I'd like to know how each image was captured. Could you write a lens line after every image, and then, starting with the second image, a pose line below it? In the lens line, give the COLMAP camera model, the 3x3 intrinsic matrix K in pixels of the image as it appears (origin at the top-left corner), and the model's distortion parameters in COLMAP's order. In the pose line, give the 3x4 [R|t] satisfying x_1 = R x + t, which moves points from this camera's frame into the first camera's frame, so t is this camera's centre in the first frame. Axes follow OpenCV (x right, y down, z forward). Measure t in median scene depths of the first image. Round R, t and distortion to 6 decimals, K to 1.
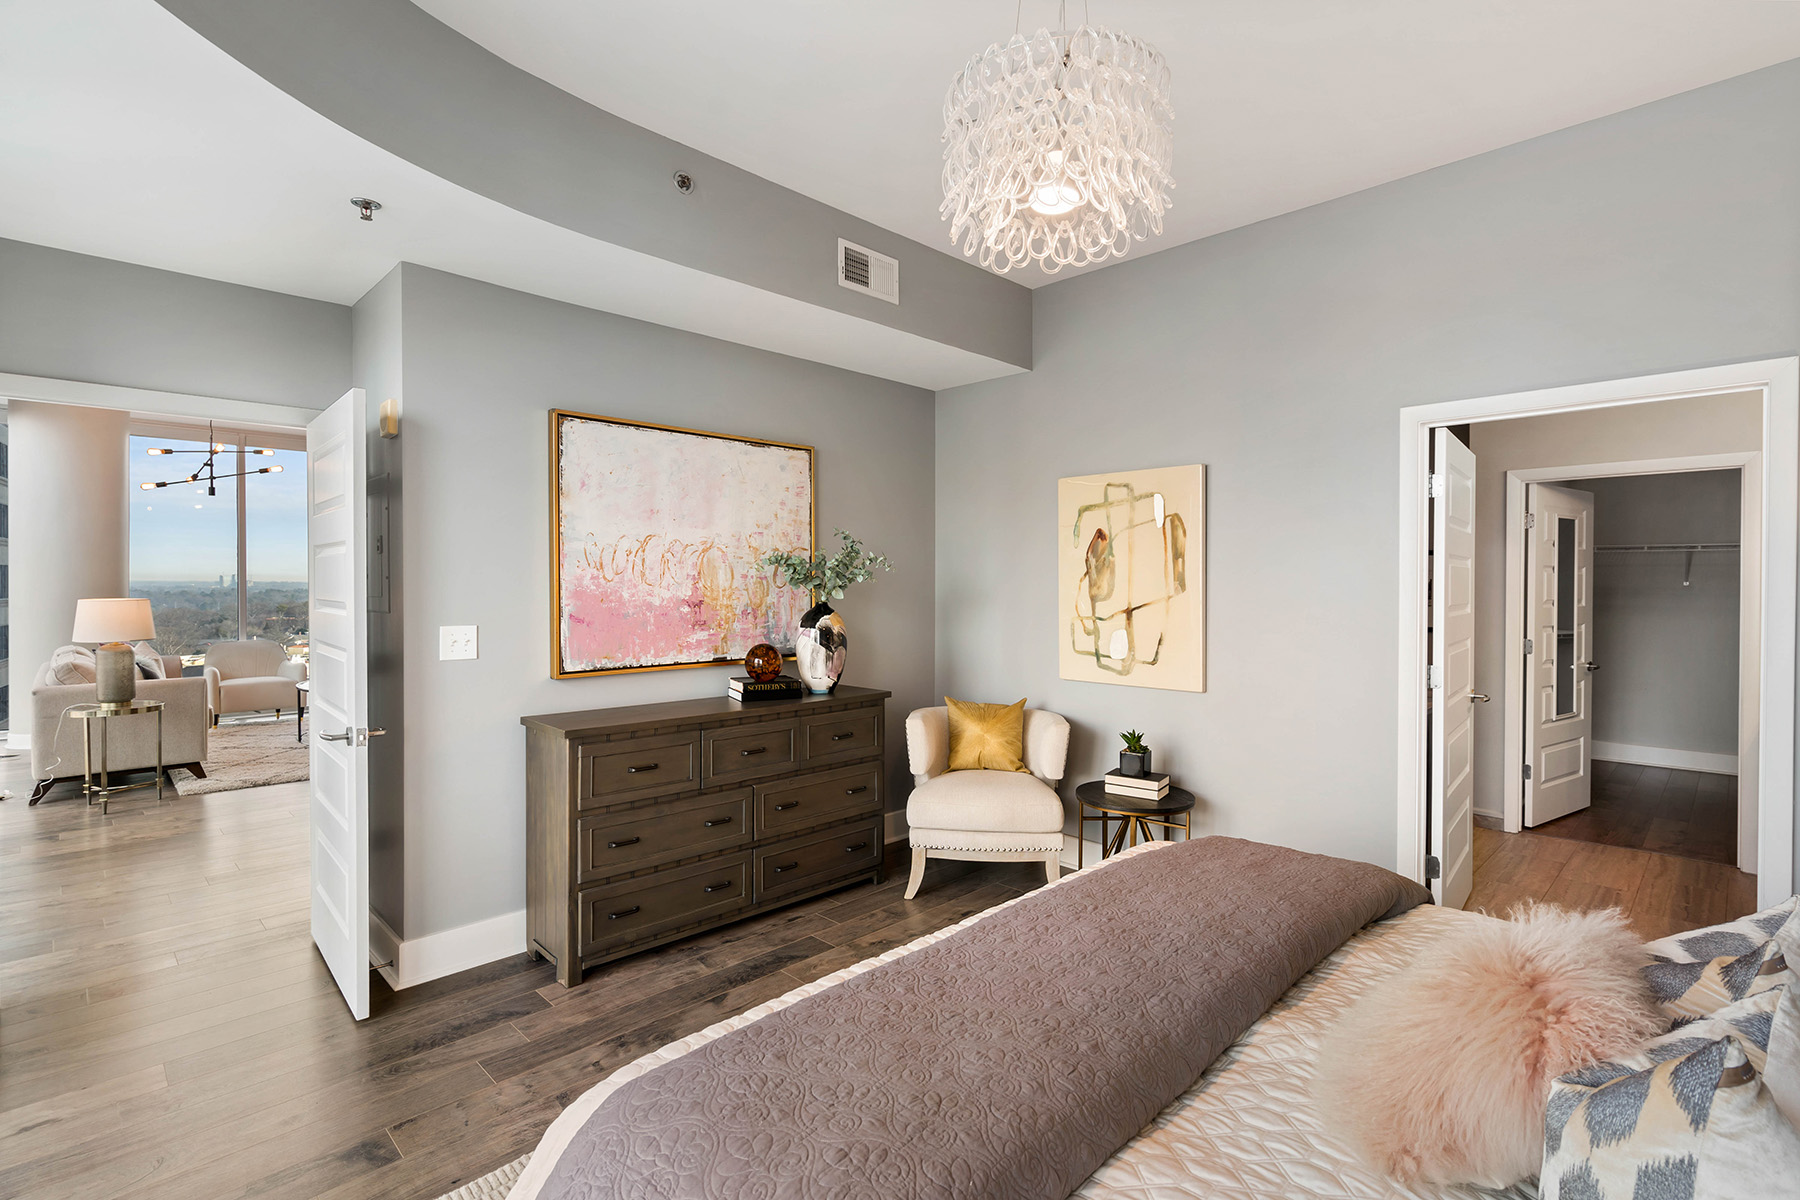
lens RADIAL K [[830.9, 0, 860.4], [0, 830.9, 596.6], [0, 0, 1]] dist [-0.010342, 0.002576]
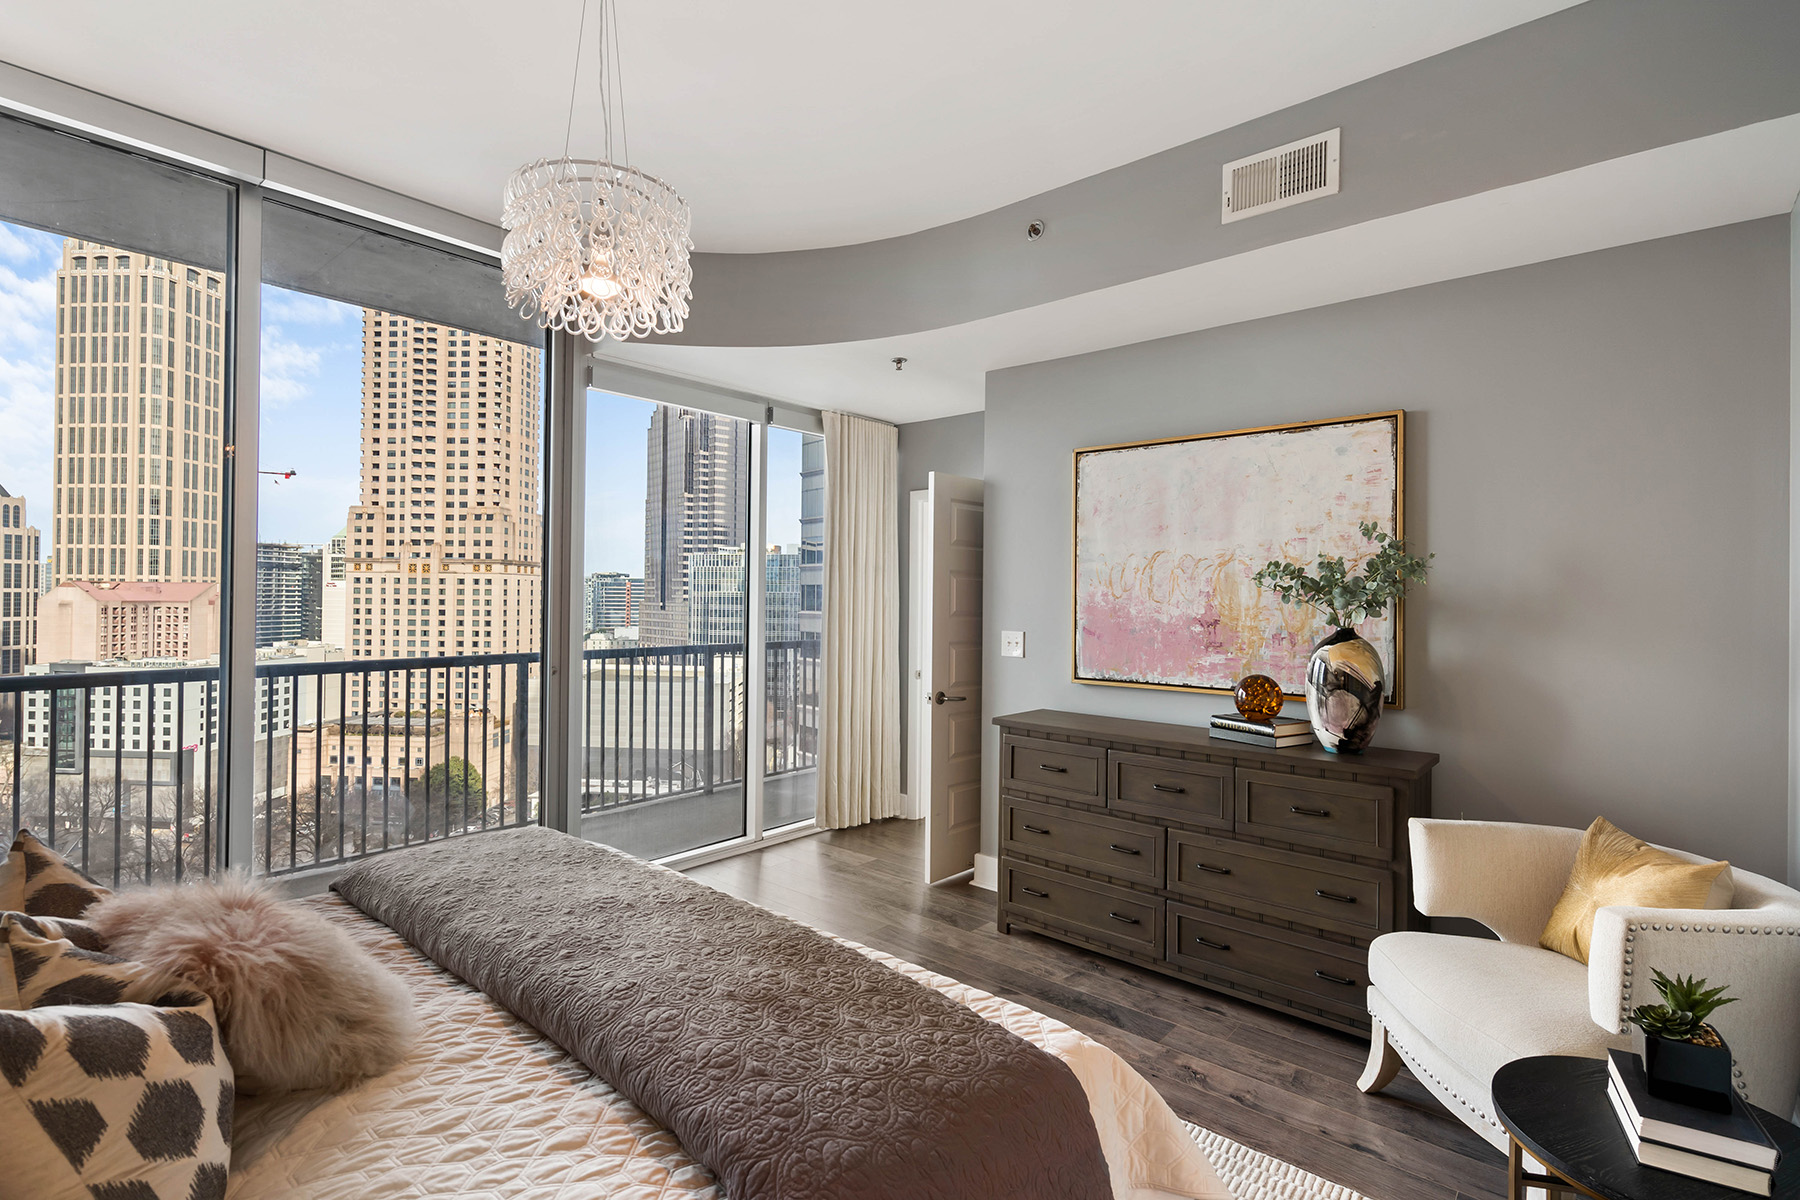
lens RADIAL K [[830.9, 0, 940.3], [0, 830.9, 594.4], [0, 0, 1]] dist [-0.010342, 0.002576]
pose [[0.125738, -0.003678, -0.992057, 0.696366], [-0.026848, 0.999614, -0.007109, -0.008939], [0.991700, 0.027529, 0.125591, 0.616174]]
